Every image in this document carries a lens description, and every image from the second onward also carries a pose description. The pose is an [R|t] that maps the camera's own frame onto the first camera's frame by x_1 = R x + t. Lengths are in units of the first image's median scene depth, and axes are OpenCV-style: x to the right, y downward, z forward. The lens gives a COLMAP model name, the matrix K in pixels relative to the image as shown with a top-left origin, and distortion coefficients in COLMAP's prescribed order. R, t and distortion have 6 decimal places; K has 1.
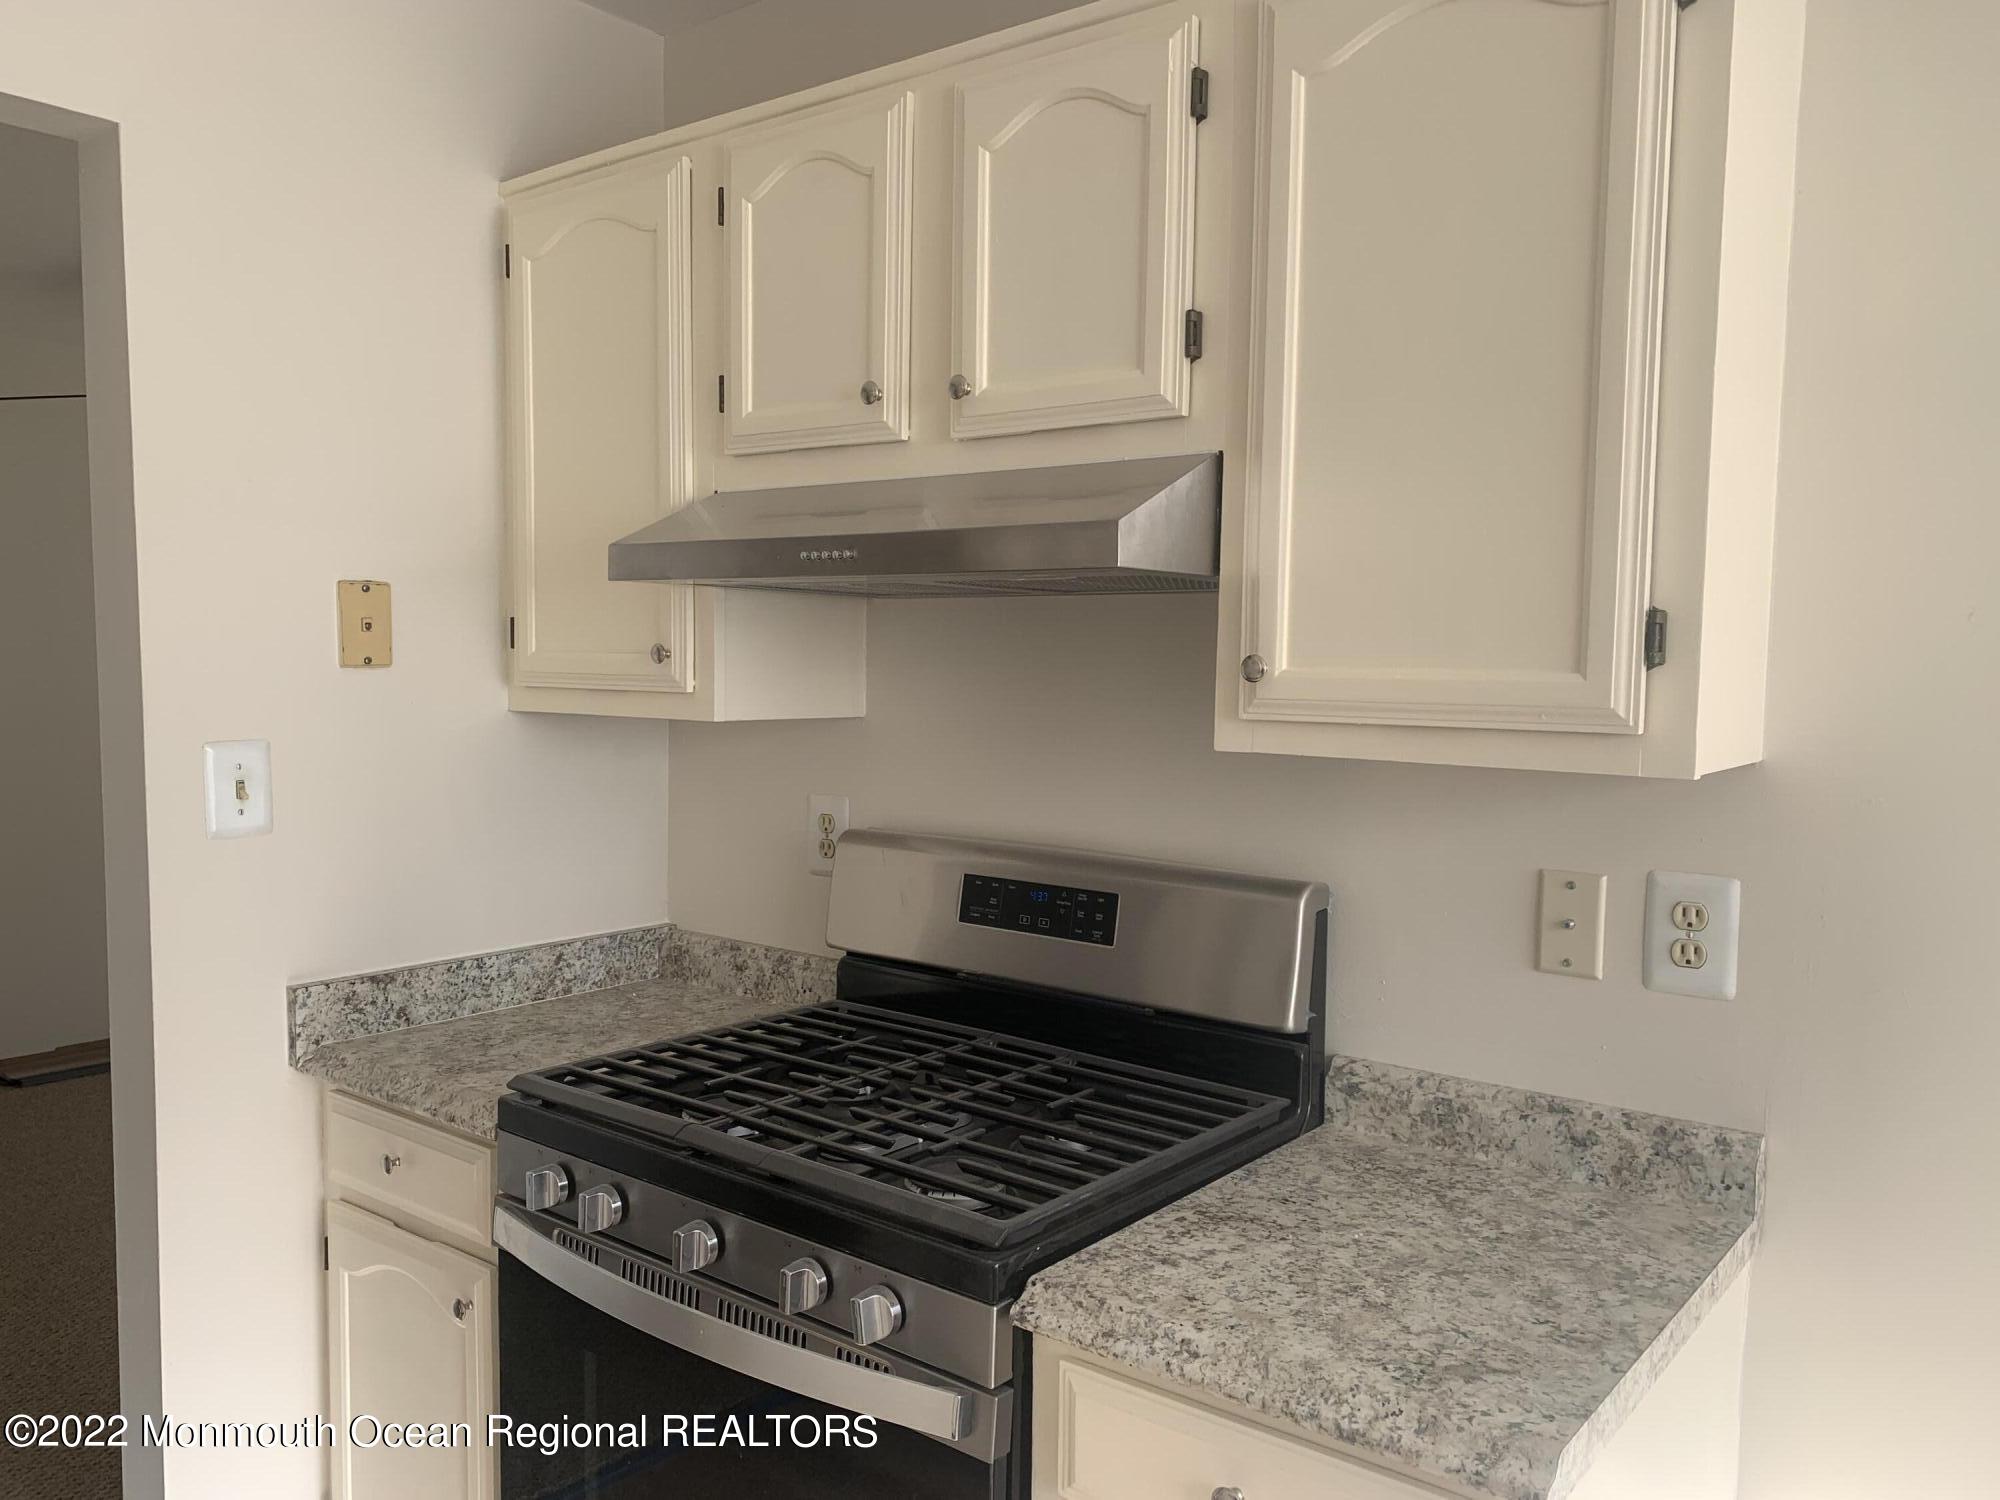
lens RADIAL K [[1527.1, 0, 1044.1], [0, 1527.1, 808.2], [0, 0, 1]] dist [0.041947, -0.057771]
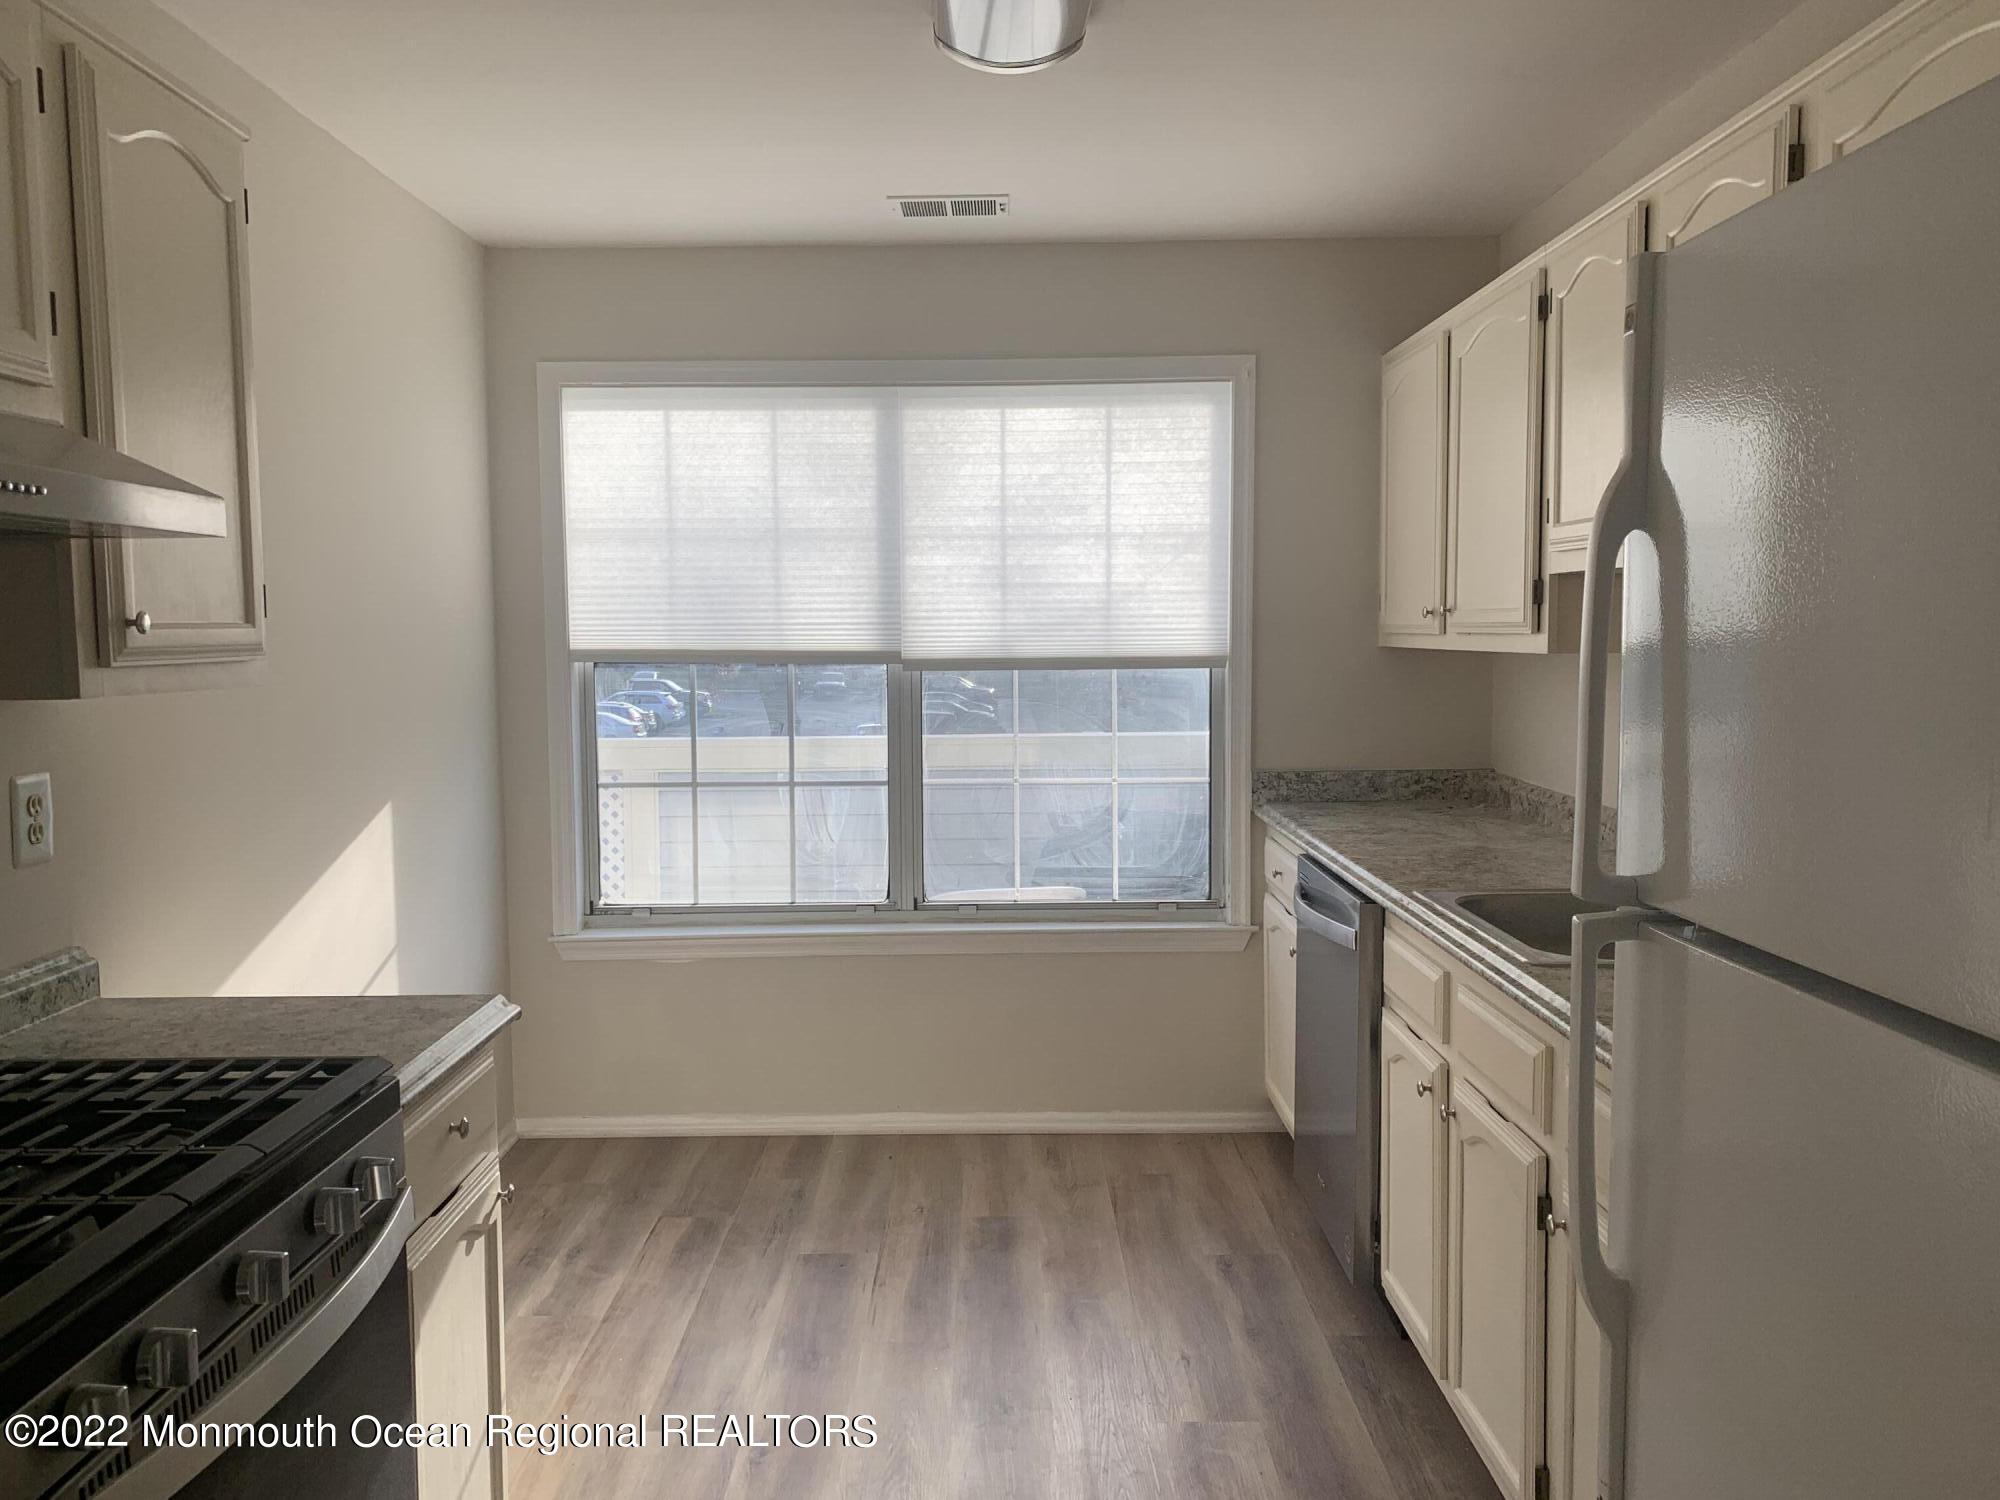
lens RADIAL K [[1527.1, 0, 984.3], [0, 1527.1, 744.2], [0, 0, 1]] dist [0.041947, -0.057771]
pose [[-0.613687, -0.079121, 0.785575, -0.730902], [0.061089, 0.987225, 0.147153, -0.083046], [-0.787183, 0.138296, -0.601014, 0.730430]]
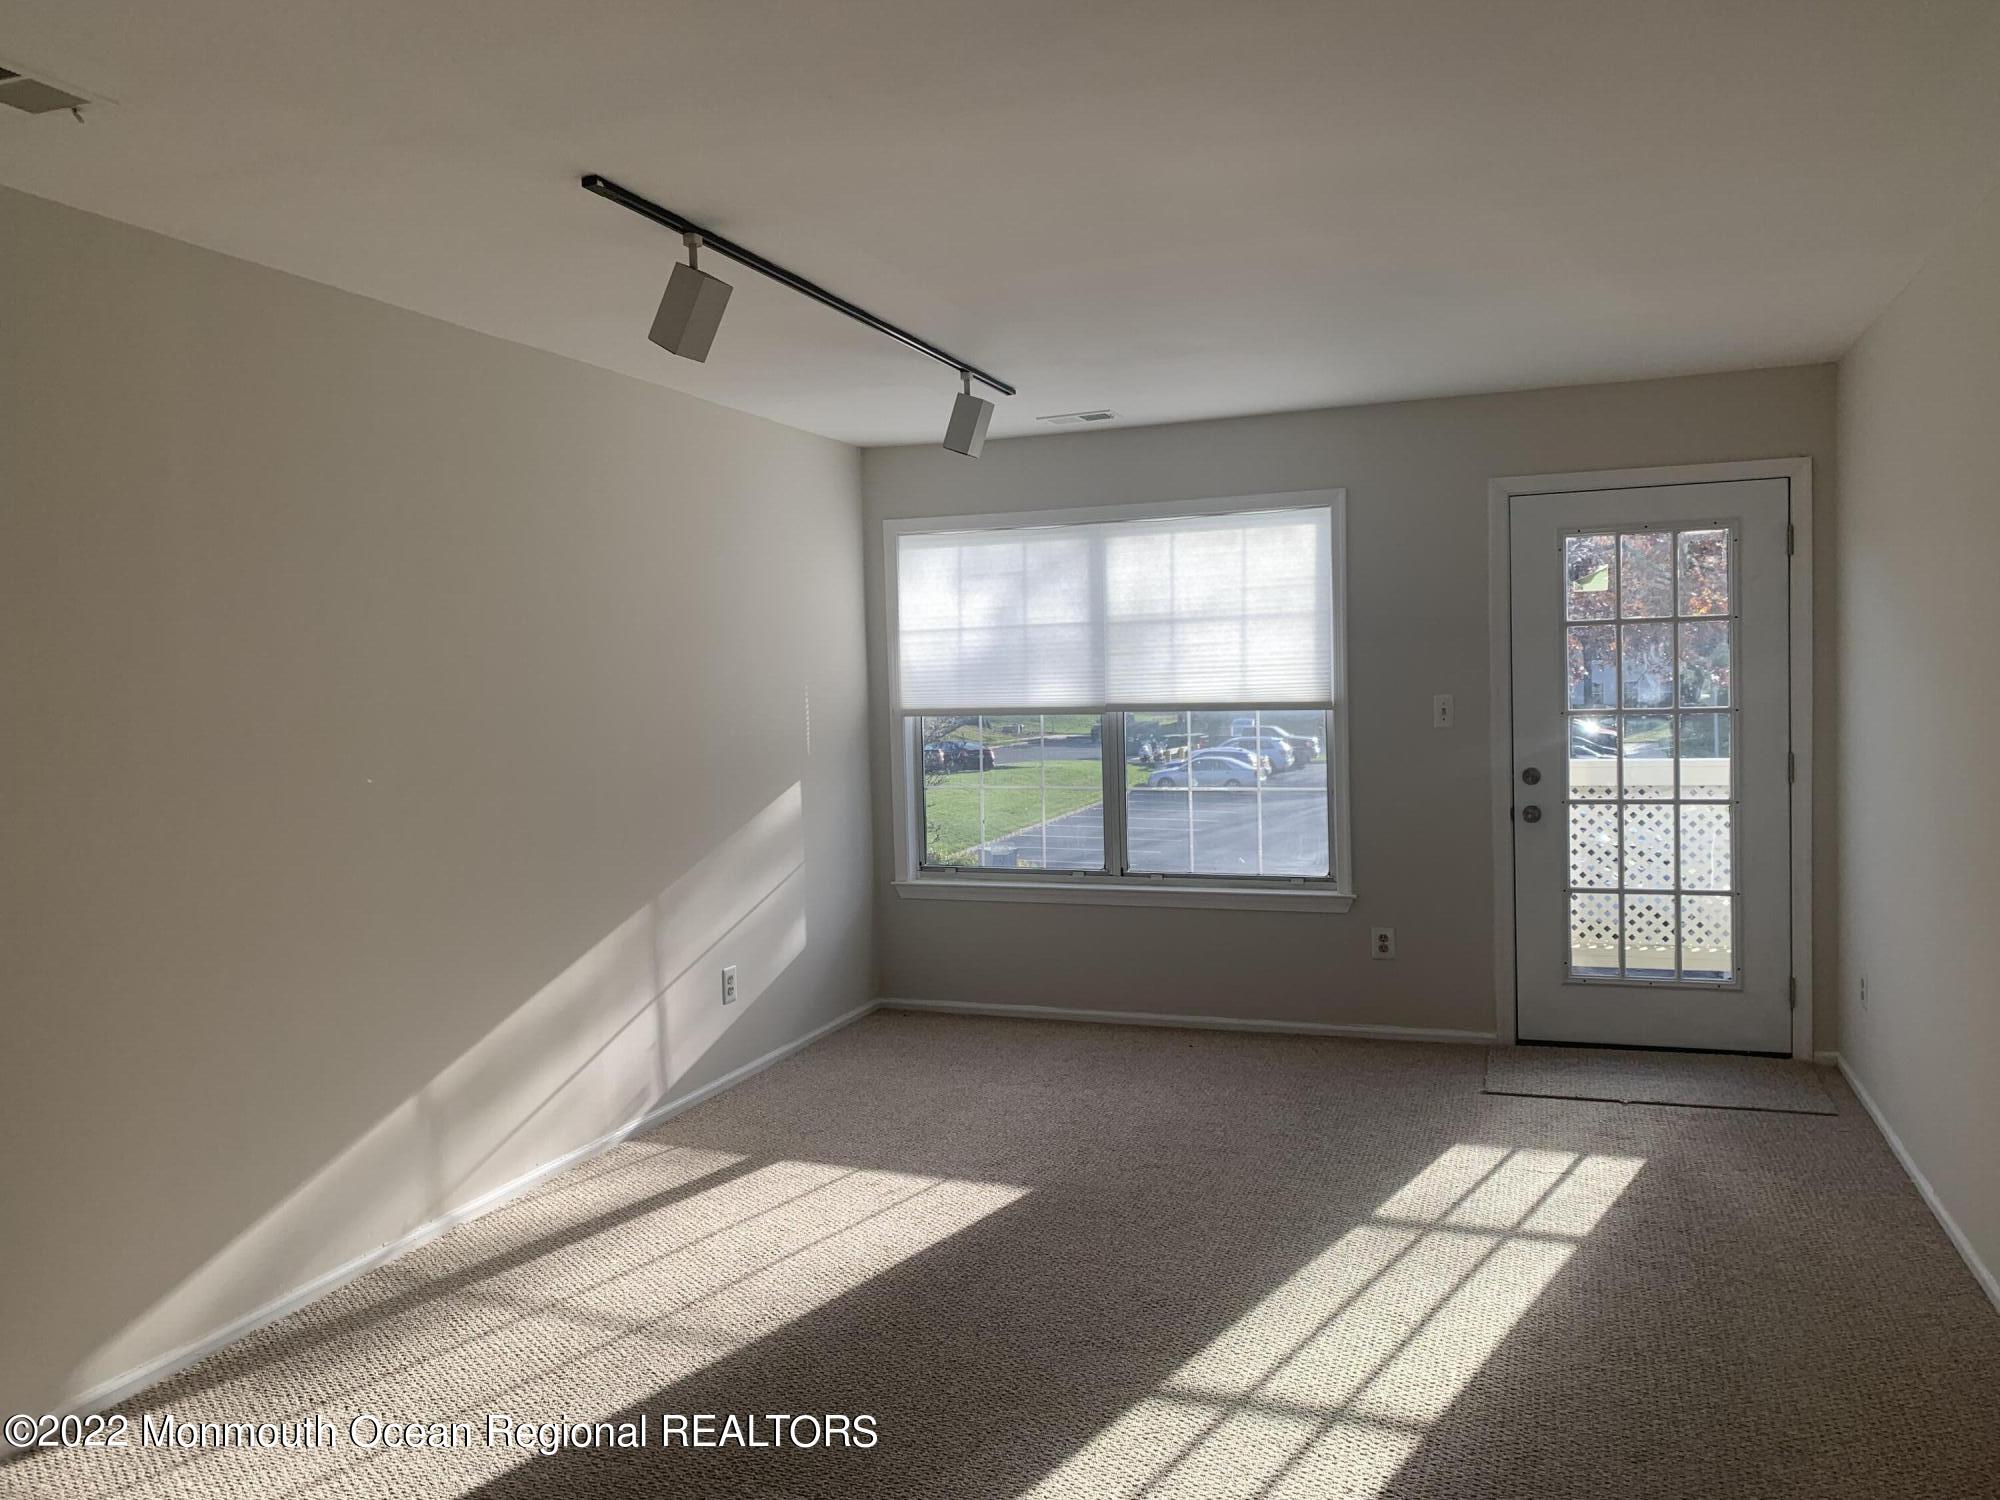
lens RADIAL K [[1527.1, 0, 1015.4], [0, 1527.1, 753.9], [0, 0, 1]] dist [0.041947, -0.057771]
pose [[-0.274067, -0.063188, 0.959632, -1.674763], [0.097047, 0.990929, 0.092964, -0.099705], [-0.956801, 0.118608, -0.265449, 0.599585]]
